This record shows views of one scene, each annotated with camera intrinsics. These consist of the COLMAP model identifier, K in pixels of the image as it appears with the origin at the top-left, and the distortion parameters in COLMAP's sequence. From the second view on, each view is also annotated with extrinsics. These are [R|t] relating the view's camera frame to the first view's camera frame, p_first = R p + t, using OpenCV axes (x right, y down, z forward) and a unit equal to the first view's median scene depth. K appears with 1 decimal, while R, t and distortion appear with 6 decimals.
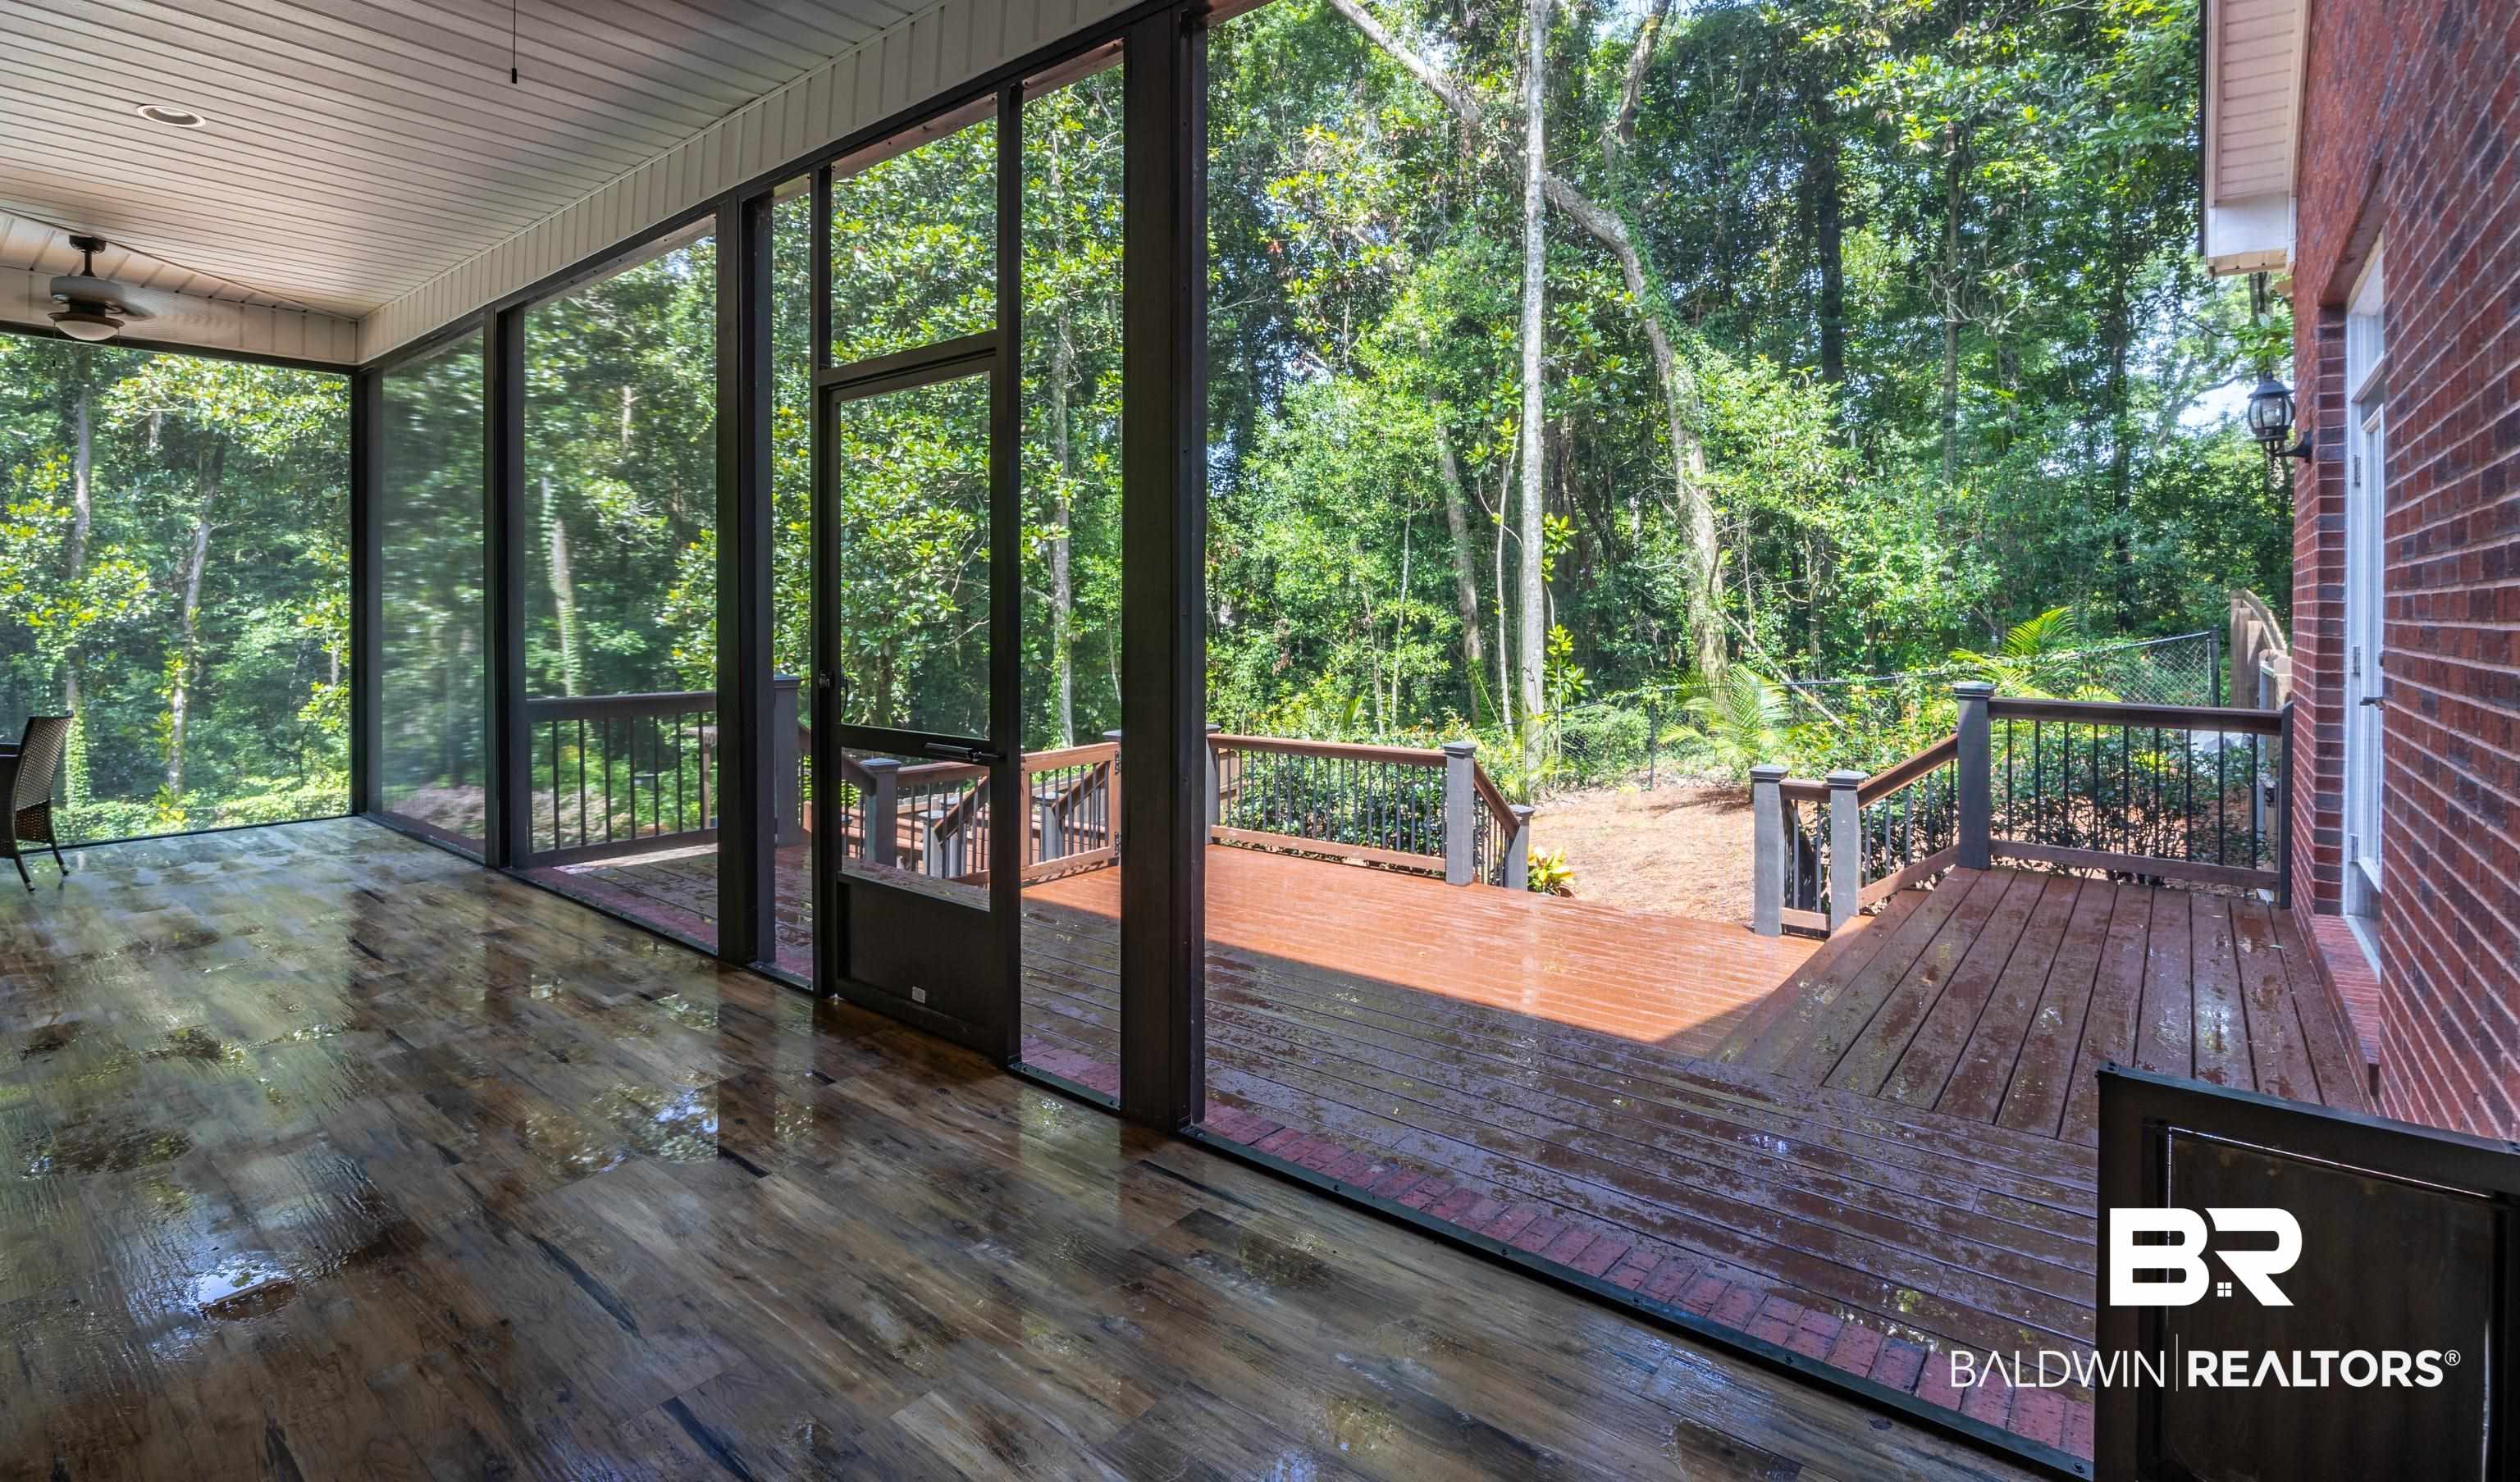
lens RADIAL K [[1159.5, 0, 1233.2], [0, 1159.5, 610.7], [0, 0, 1]] dist [-0.018319, -0.000142]
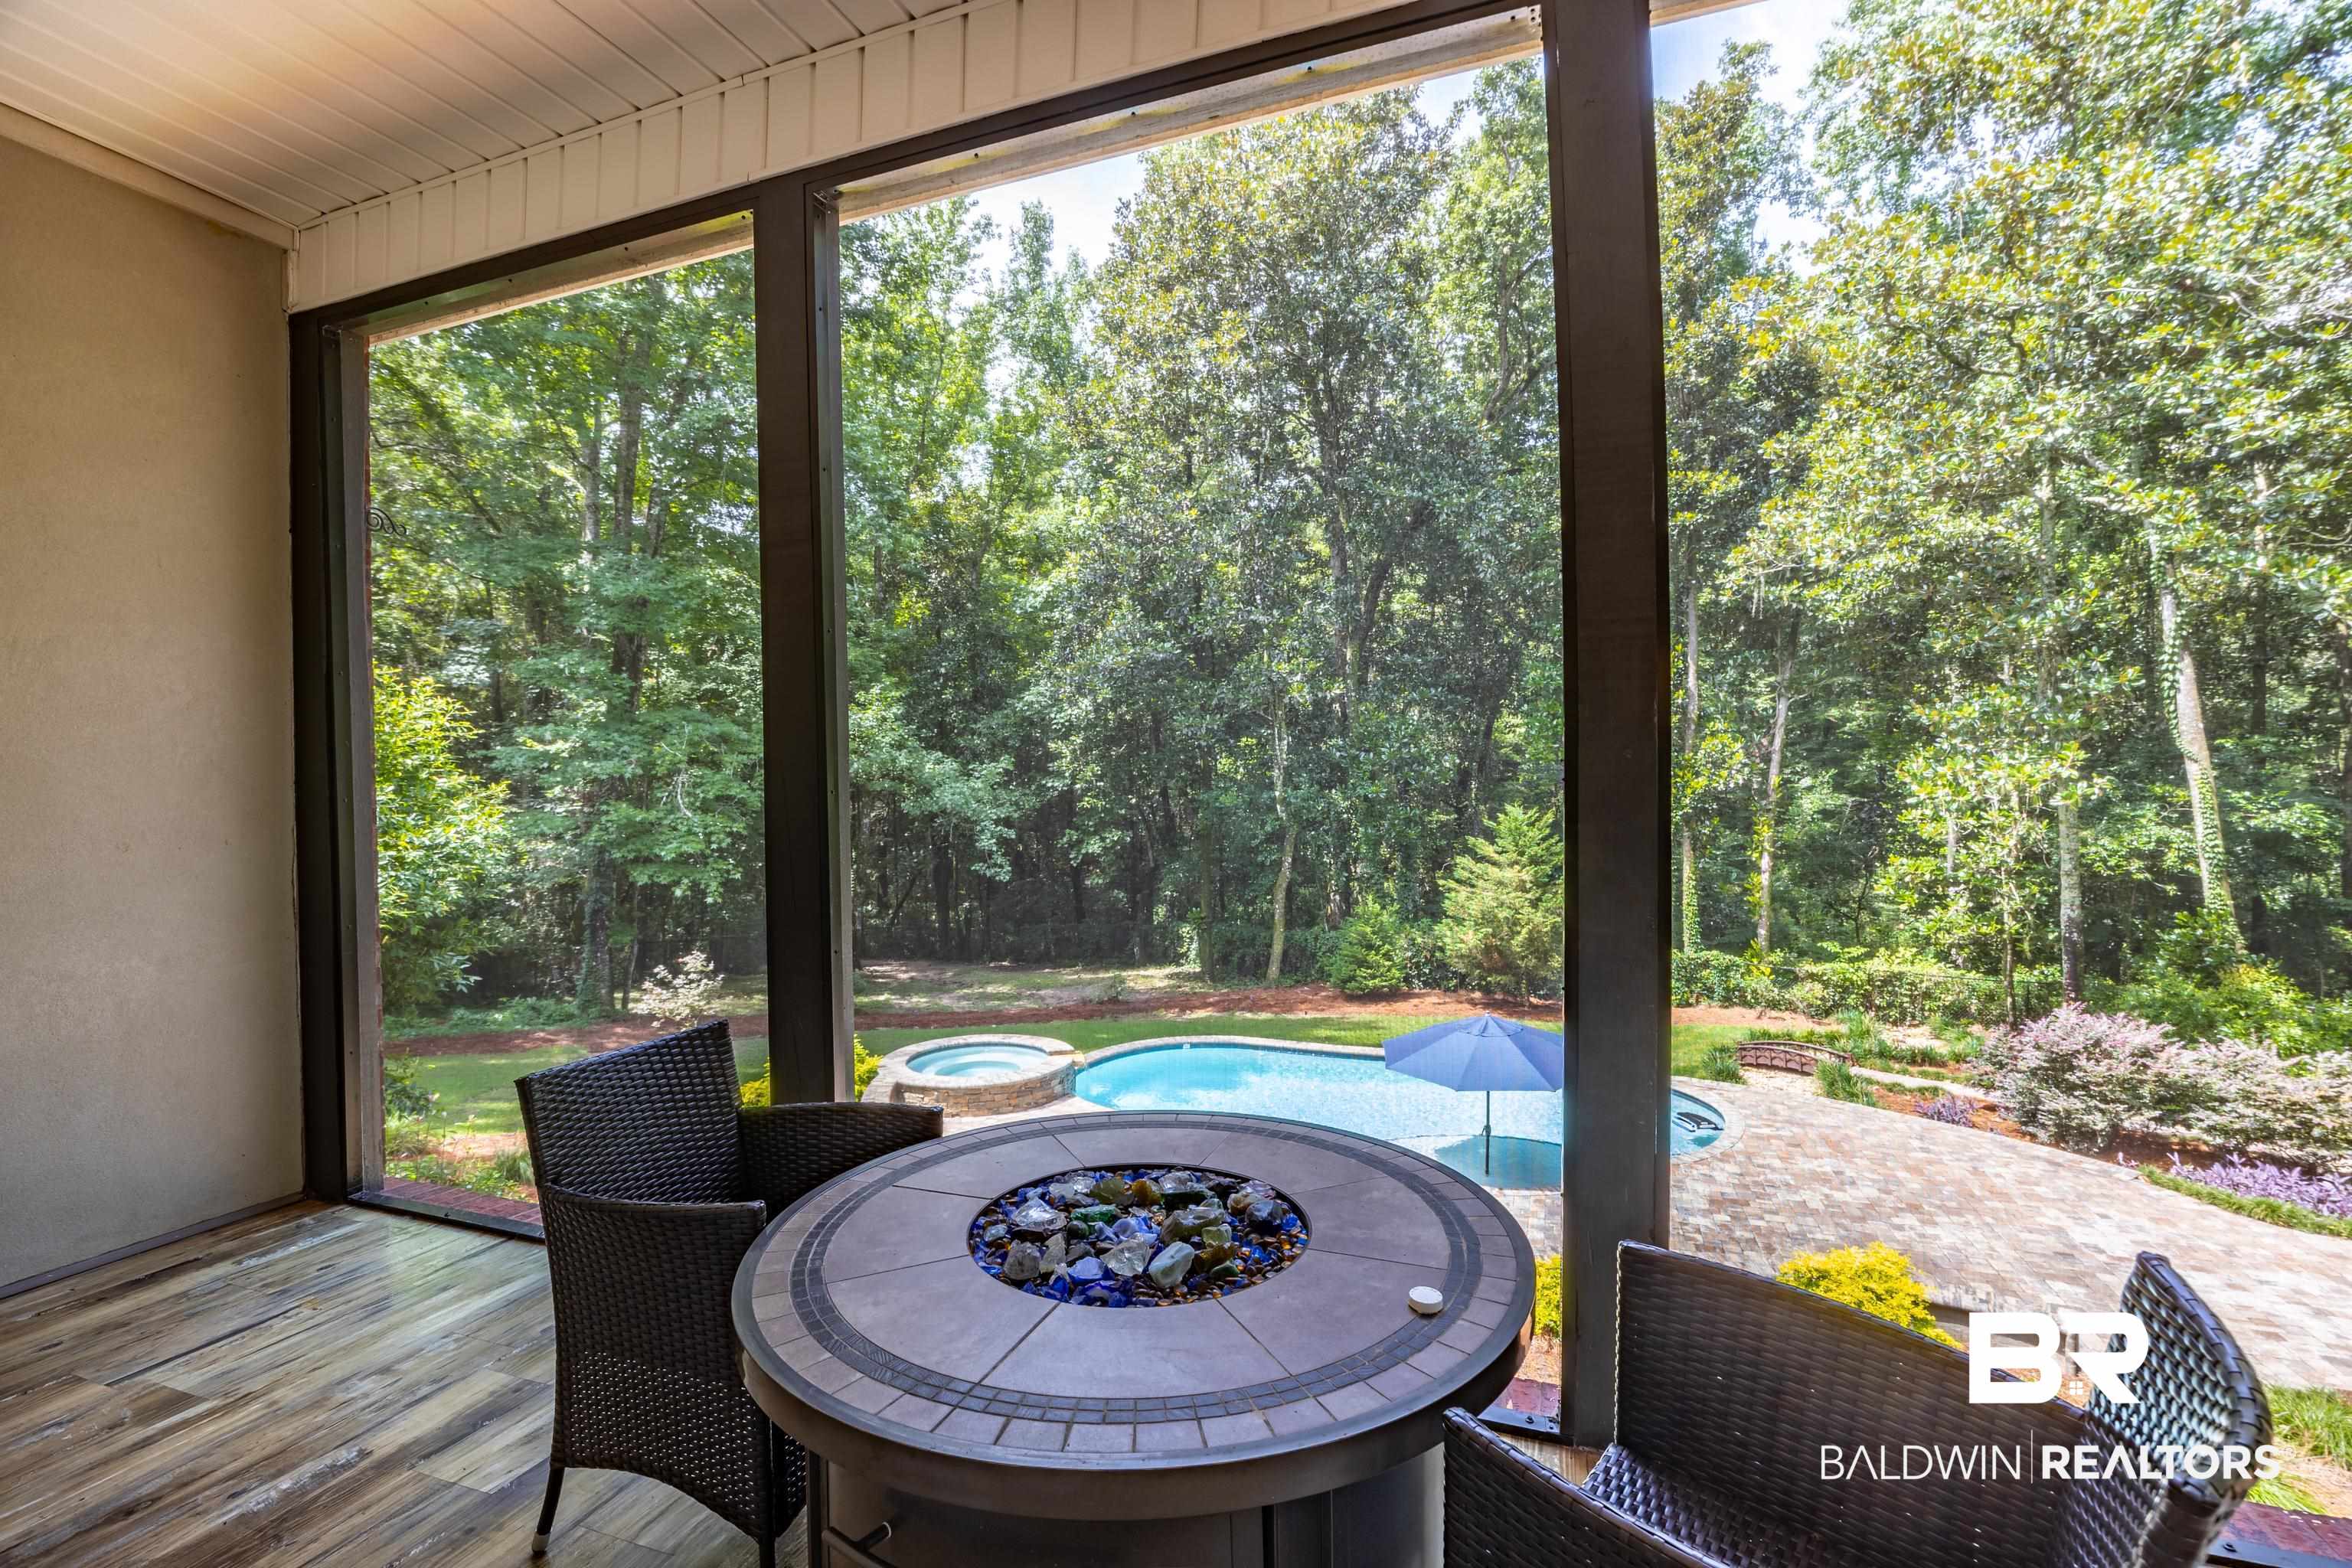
lens RADIAL K [[1066.2, 0, 1207.4], [0, 1066.2, 775.9], [0, 0, 1]] dist [-0.021156, 0.001758]
pose [[0.359671, -0.010118, -0.933024, -0.309663], [0.007255, 0.999941, -0.008047, 0.001698], [0.933051, -0.003875, 0.359724, 0.260526]]
